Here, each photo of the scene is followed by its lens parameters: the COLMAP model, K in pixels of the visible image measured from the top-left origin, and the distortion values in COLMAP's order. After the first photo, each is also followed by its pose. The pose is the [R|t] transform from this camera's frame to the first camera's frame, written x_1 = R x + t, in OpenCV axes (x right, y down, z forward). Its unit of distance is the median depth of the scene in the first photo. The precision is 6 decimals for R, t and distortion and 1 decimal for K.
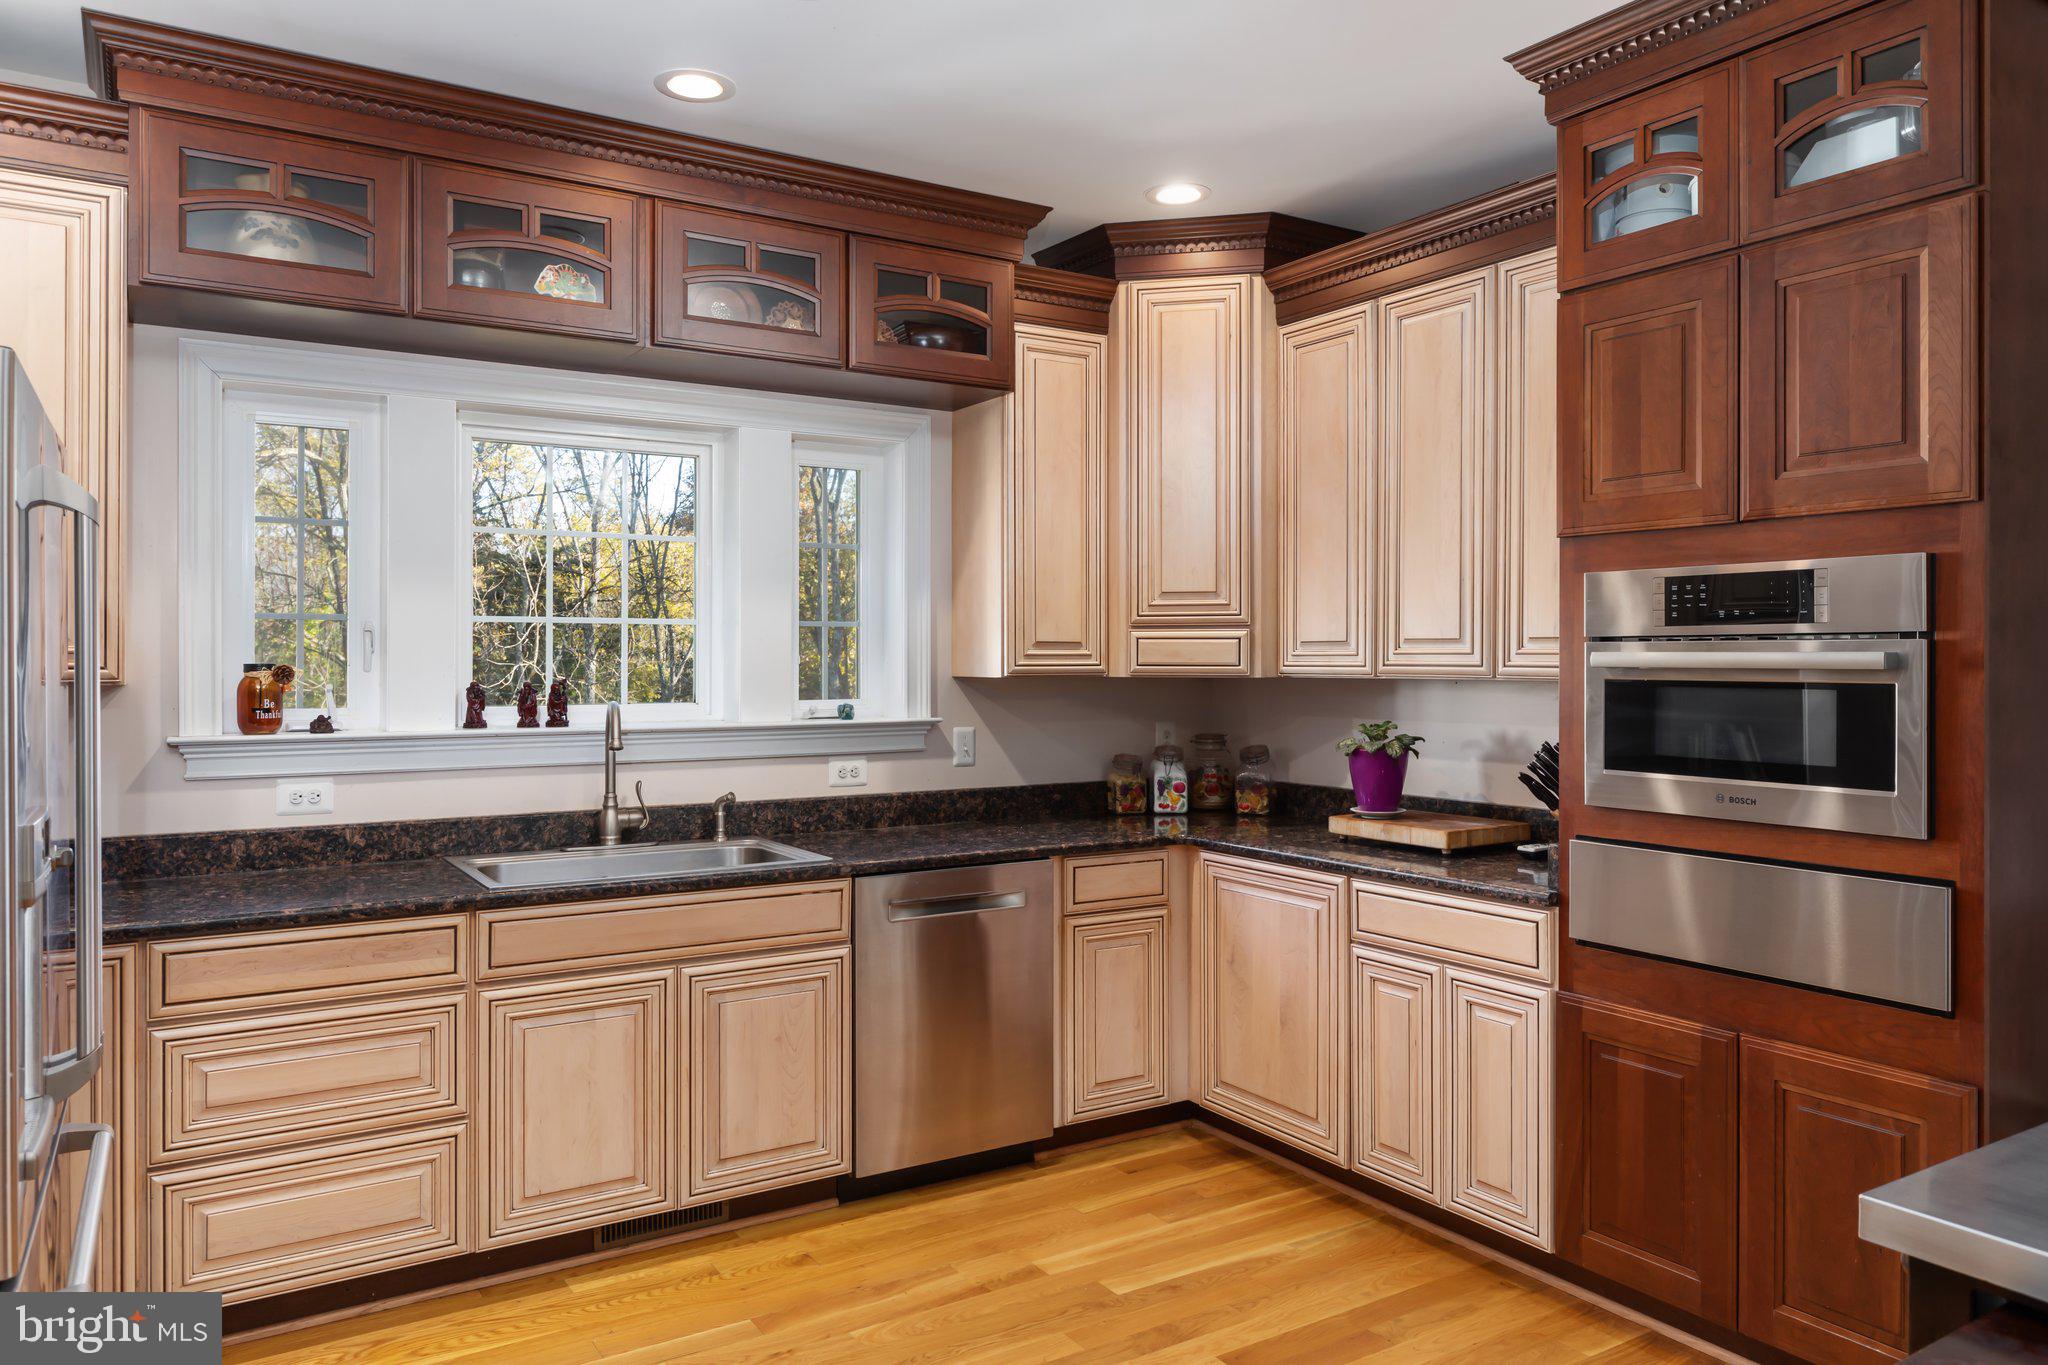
lens RADIAL K [[1406.5, 0, 1025.5], [0, 1406.5, 672.0], [0, 0, 1]] dist [0.006974, -0.000386]
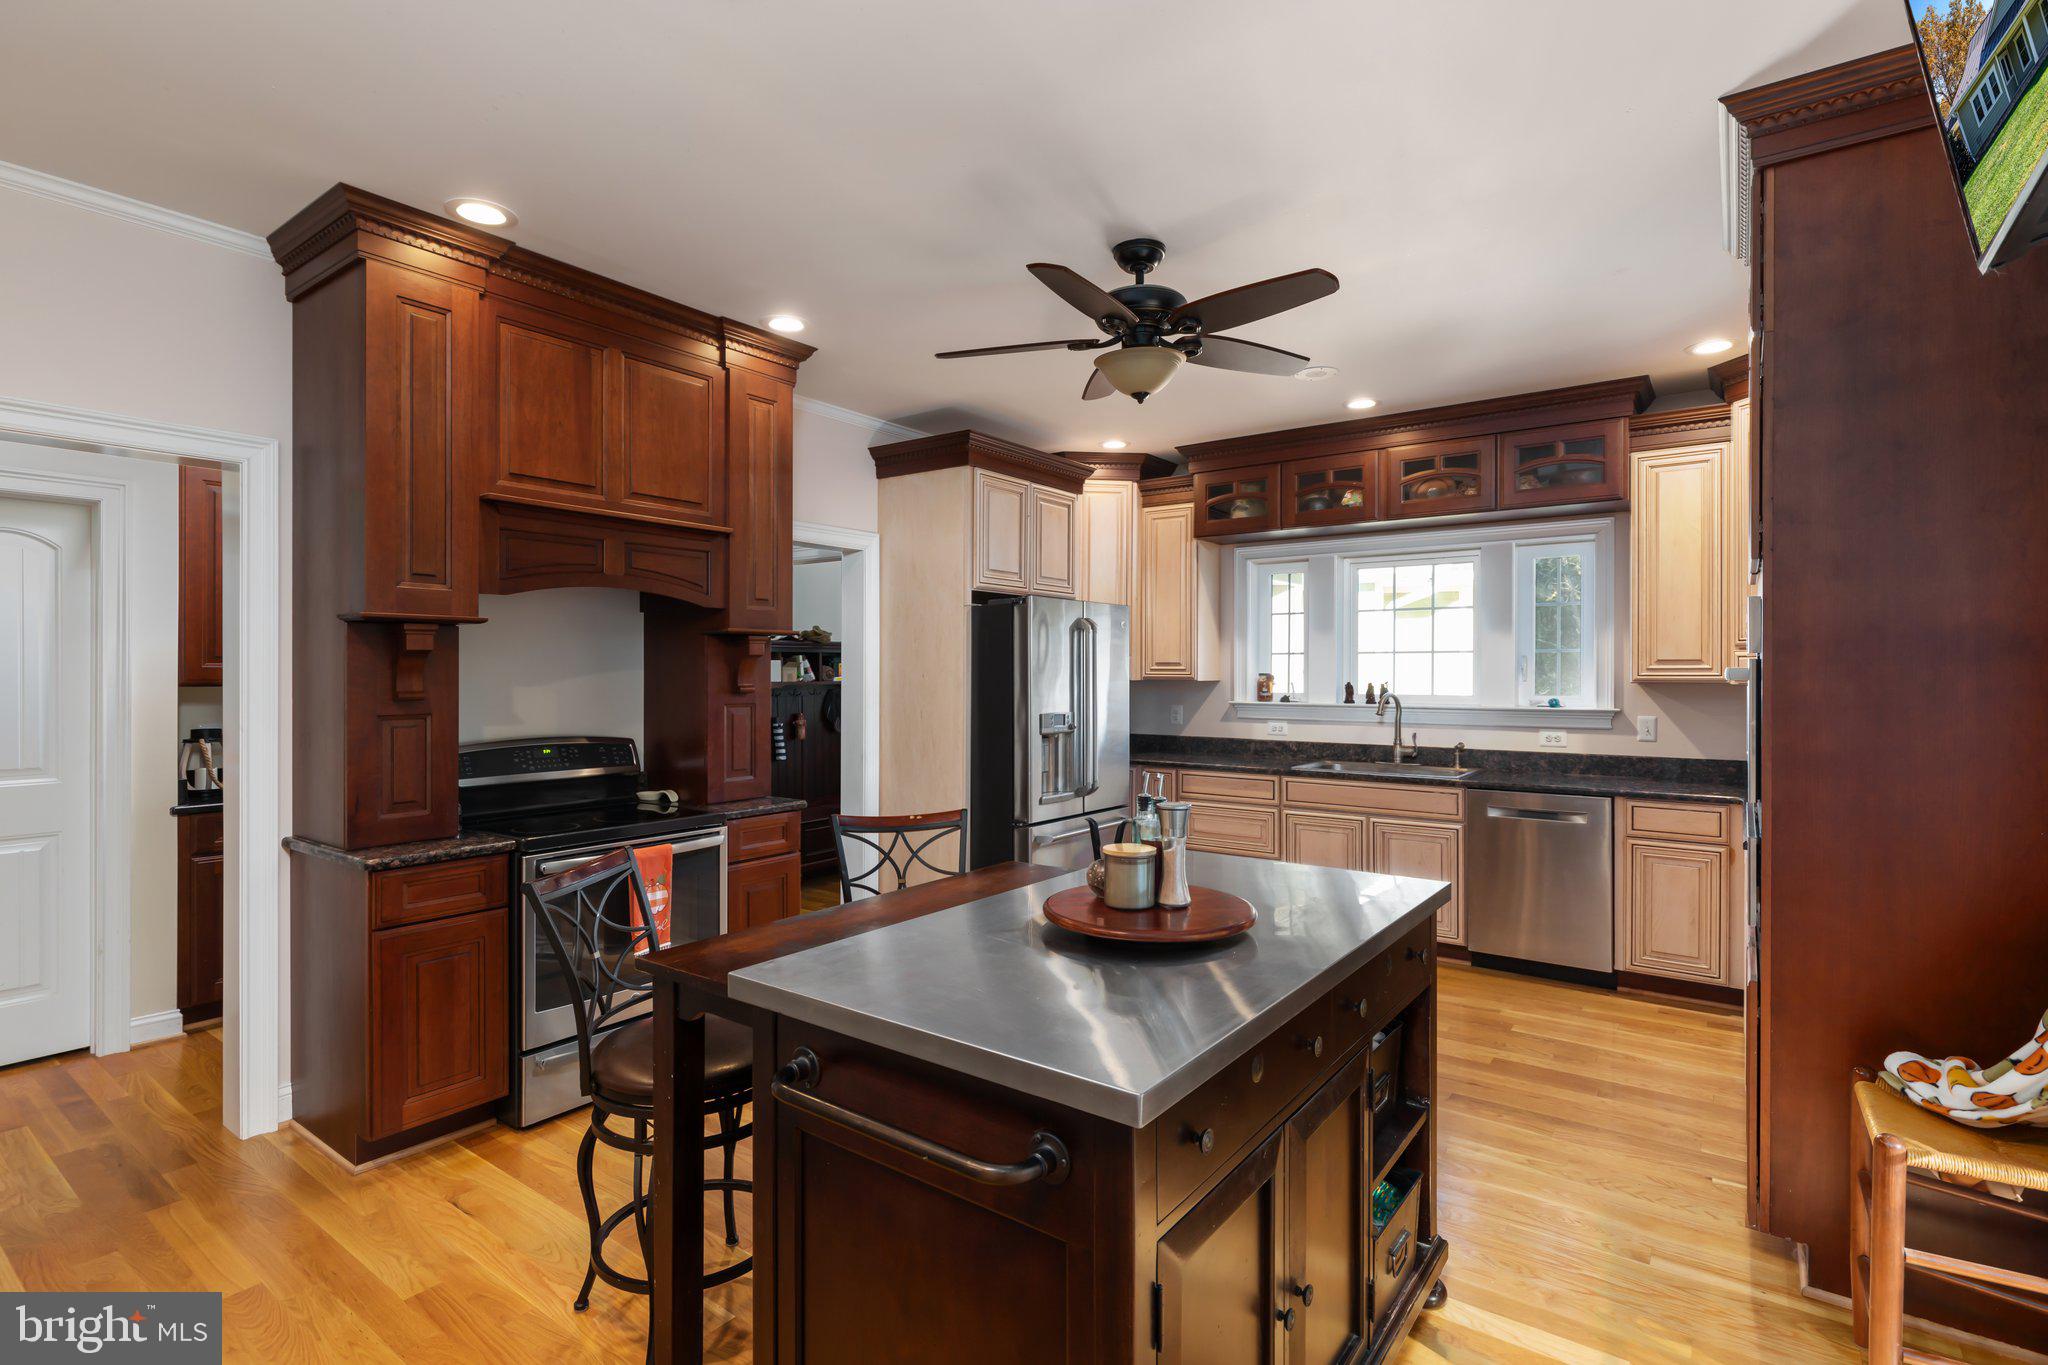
lens RADIAL K [[973.0, 0, 1025.8], [0, 973.0, 693.0], [0, 0, 1]] dist [0.001258, -0.000102]
pose [[0.364907, 0.019216, -0.930846, 0.801625], [-0.008923, 0.999813, 0.017142, 0.002778], [0.931001, 0.002051, 0.365011, -0.011753]]
